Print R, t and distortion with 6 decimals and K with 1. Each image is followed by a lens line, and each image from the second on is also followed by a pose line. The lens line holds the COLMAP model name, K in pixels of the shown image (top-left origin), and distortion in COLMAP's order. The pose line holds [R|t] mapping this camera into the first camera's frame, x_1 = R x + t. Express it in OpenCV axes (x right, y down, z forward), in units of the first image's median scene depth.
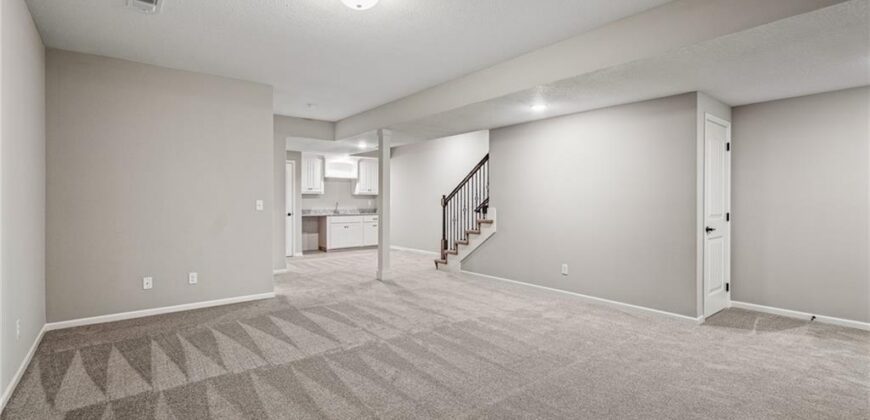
lens RADIAL K [[394.0, 0, 433.8], [0, 394.0, 211.1], [0, 0, 1]] dist [-0.001229, -0.000379]
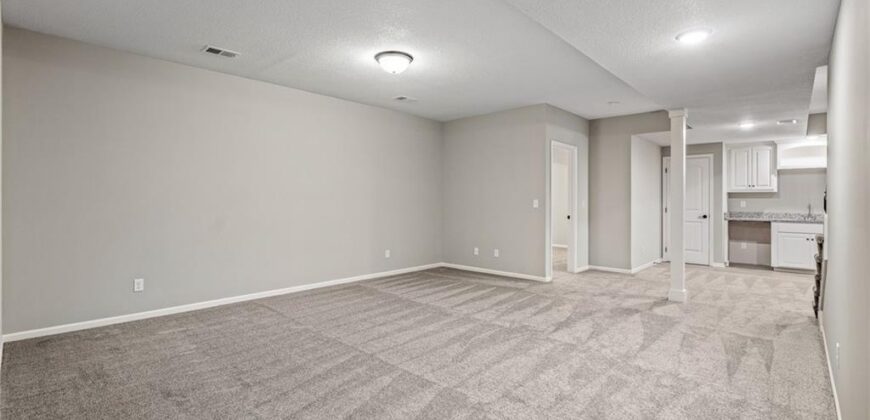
lens RADIAL K [[394.0, 0, 433.8], [0, 394.0, 211.1], [0, 0, 1]] dist [-0.001229, -0.000379]
pose [[0.161169, 0.021705, -0.986688, 0.361098], [-0.030903, 0.999379, 0.016936, -0.000371], [0.986443, 0.027762, 0.161740, 0.251521]]
